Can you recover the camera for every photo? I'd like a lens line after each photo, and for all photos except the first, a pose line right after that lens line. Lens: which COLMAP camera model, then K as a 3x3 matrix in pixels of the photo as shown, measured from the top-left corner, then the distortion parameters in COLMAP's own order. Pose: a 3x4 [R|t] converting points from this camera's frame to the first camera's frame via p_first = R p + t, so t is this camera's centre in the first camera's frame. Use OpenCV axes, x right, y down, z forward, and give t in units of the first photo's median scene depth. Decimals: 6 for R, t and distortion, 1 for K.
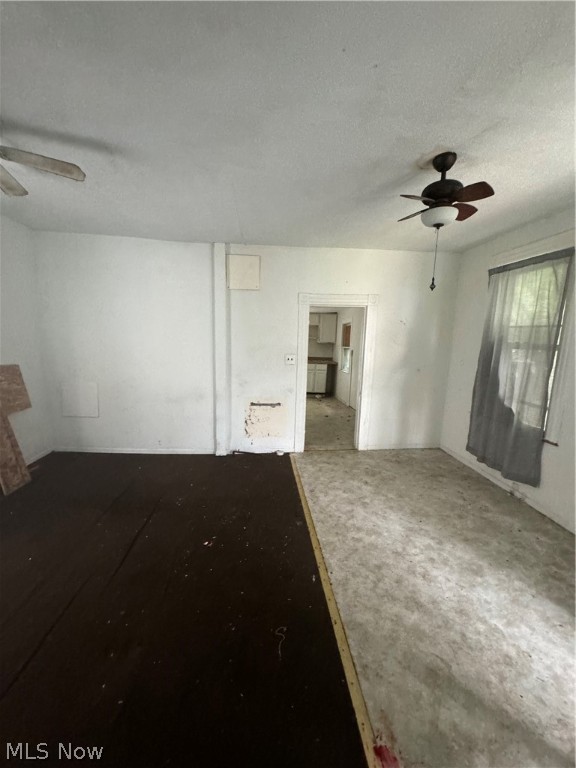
lens RADIAL K [[307.2, 0, 288.3], [0, 307.2, 386.6], [0, 0, 1]] dist [-0.000974, 0.000456]
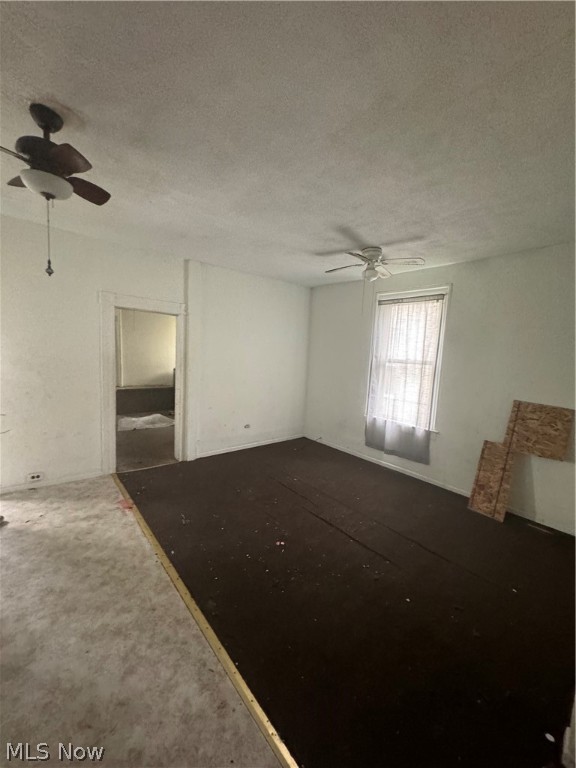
lens RADIAL K [[307.2, 0, 288.8], [0, 307.2, 383.2], [0, 0, 1]] dist [-0.000974, 0.000456]
pose [[-0.820335, -0.018923, -0.571569, 0.346097], [-0.168075, 0.963291, 0.209336, -0.269382], [0.546626, 0.267792, -0.793402, 1.729764]]
